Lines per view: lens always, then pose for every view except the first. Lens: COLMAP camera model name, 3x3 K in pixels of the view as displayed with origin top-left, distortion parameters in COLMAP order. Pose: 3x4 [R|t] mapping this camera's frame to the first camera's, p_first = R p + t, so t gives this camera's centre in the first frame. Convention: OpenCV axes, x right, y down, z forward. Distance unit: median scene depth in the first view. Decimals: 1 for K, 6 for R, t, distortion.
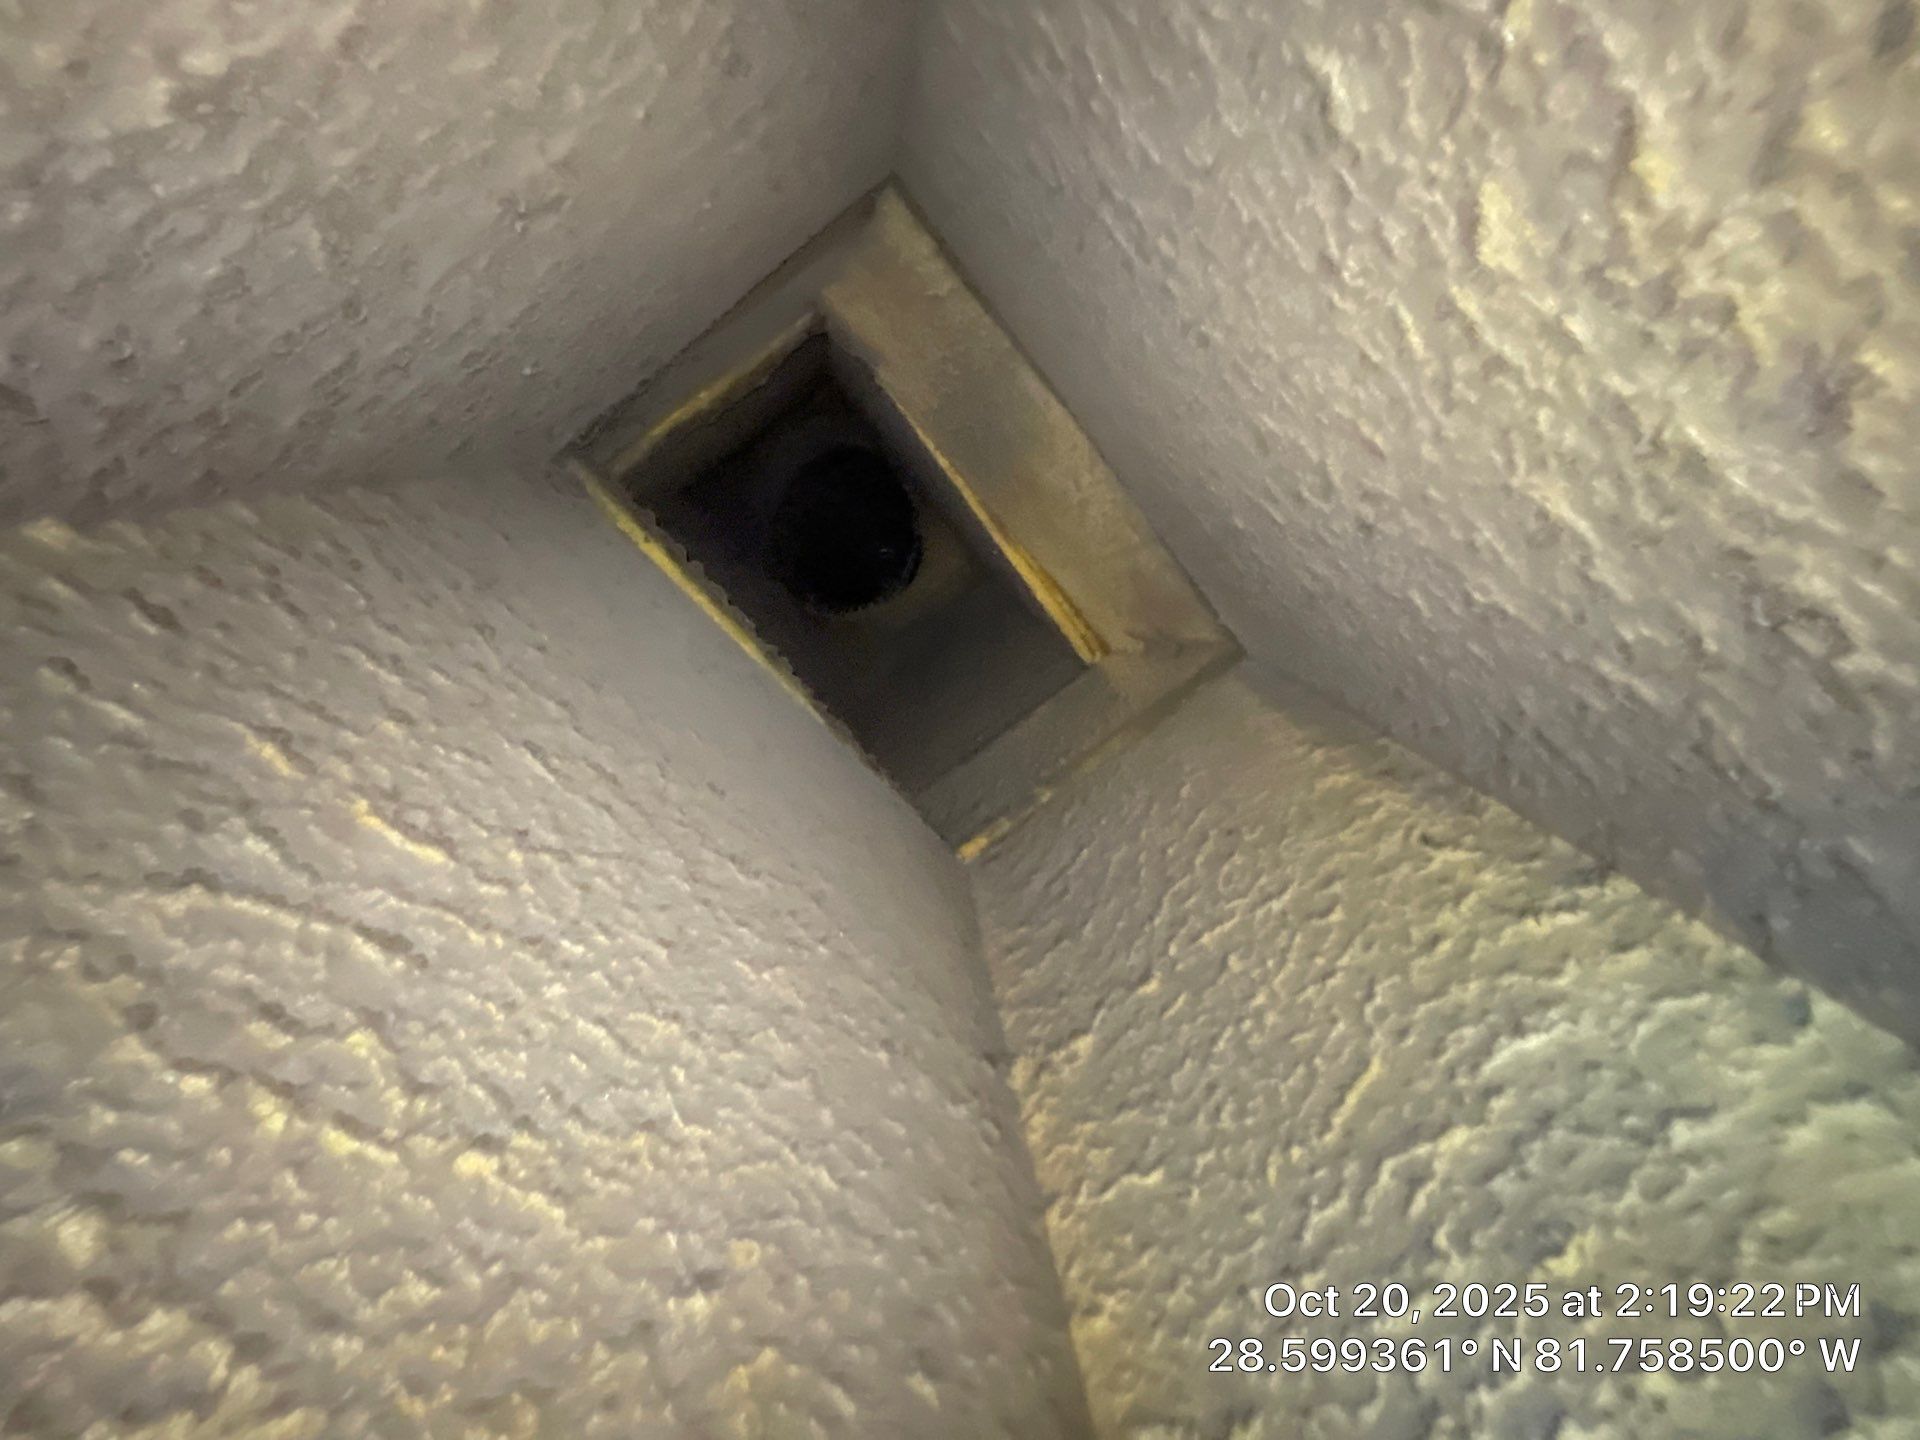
lens RADIAL K [[773.0, 0, 959.1], [0, 773.0, 715.8], [0, 0, 1]] dist [-0.001449, -0.000383]
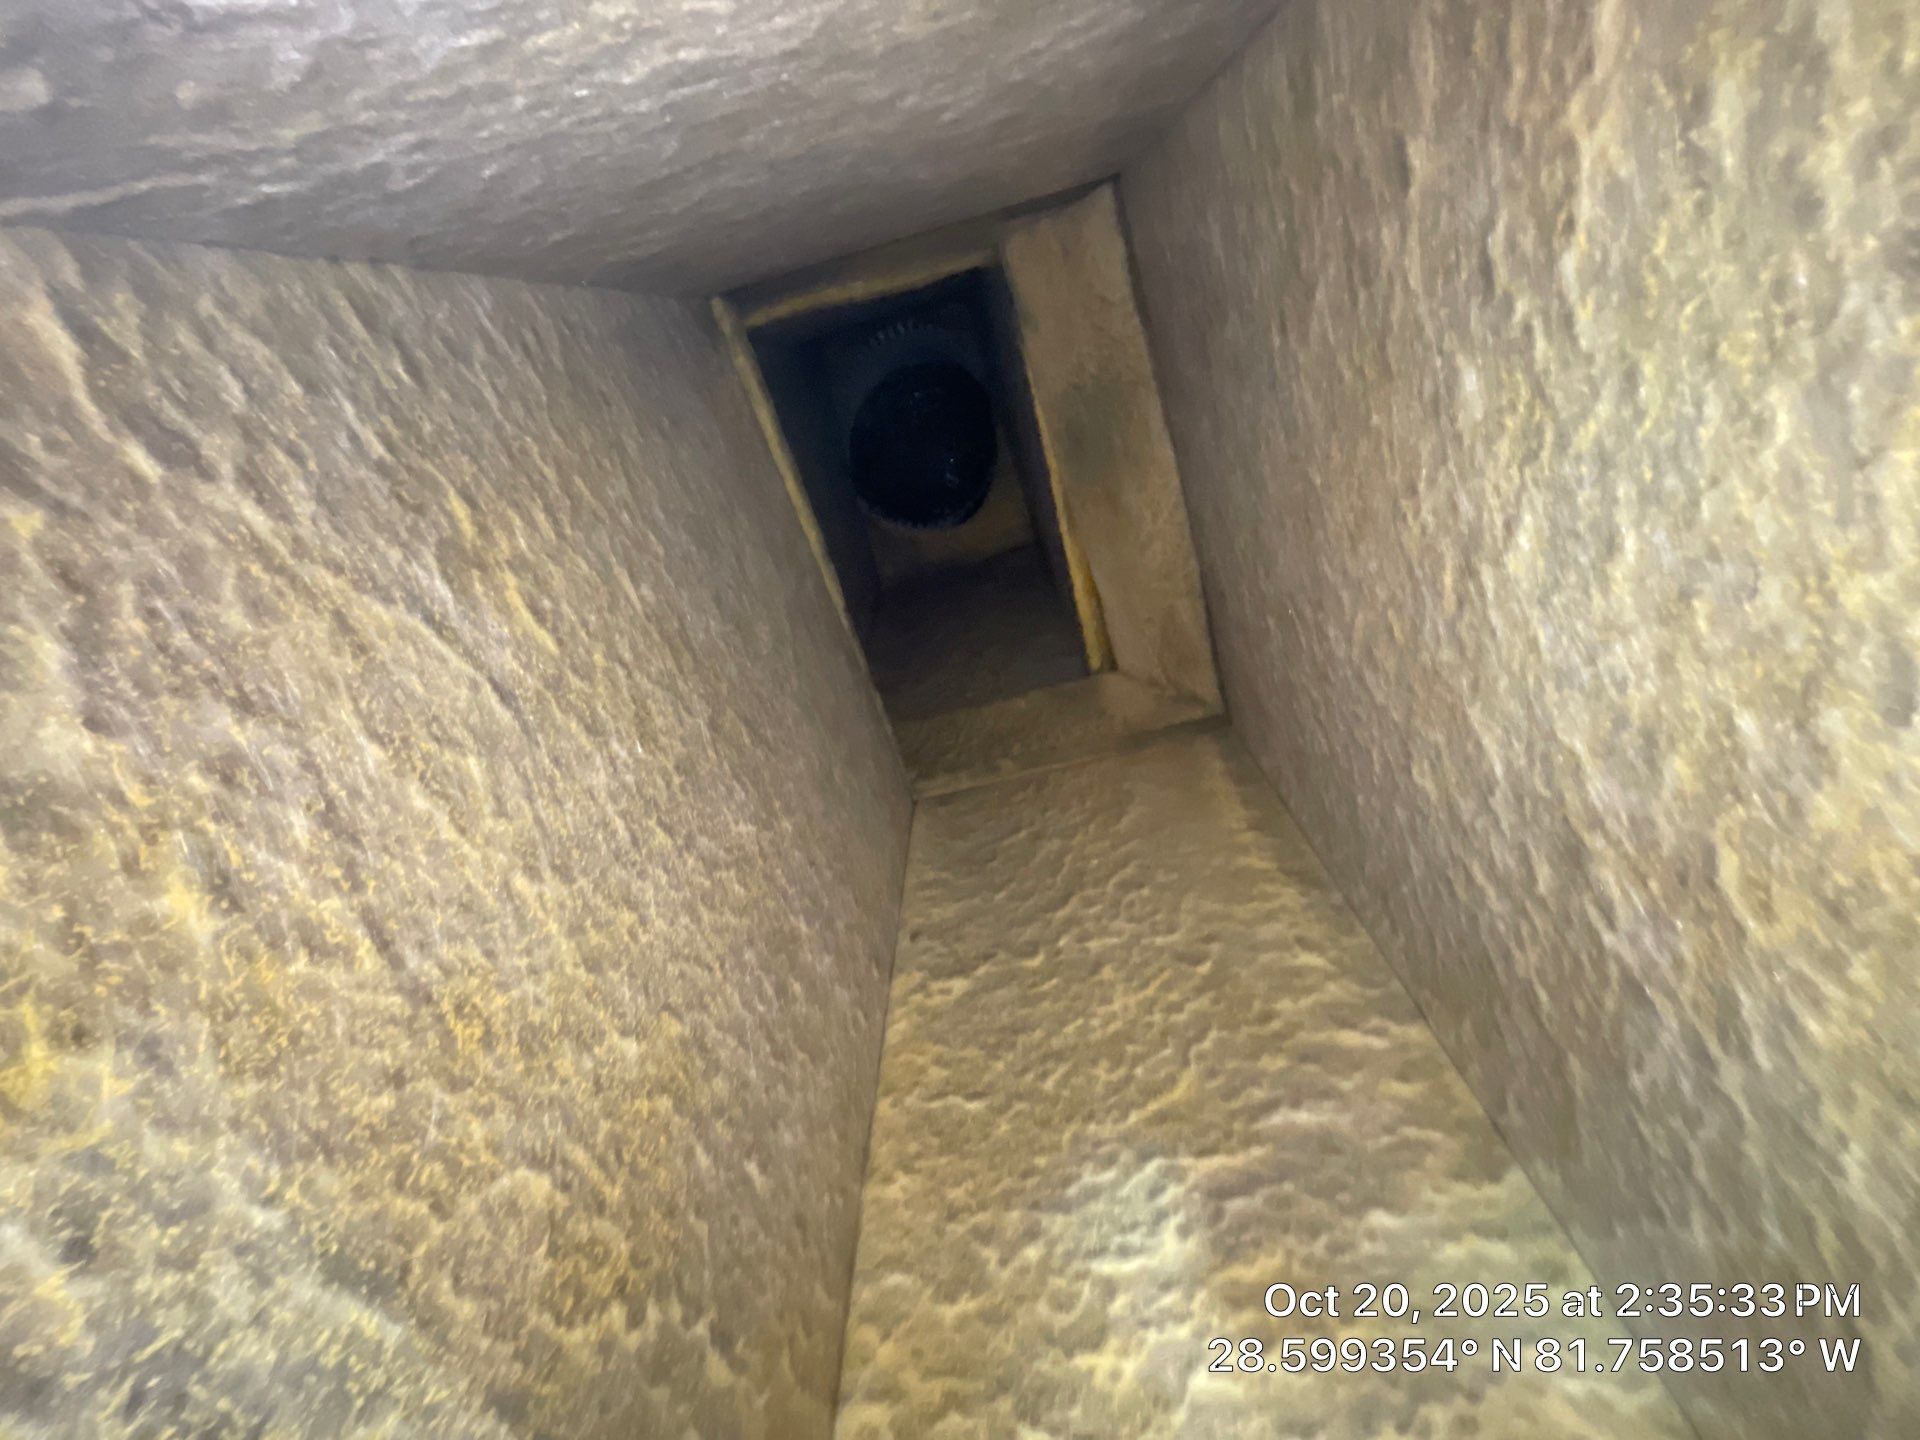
lens RADIAL K [[773.0, 0, 959.1], [0, 773.0, 715.8], [0, 0, 1]] dist [-0.001449, -0.000383]
pose [[0.918676, 0.392427, 0.045113, -0.070539], [-0.394785, 0.916011, 0.071199, -0.037008], [-0.013384, -0.083219, 0.996441, -0.167183]]
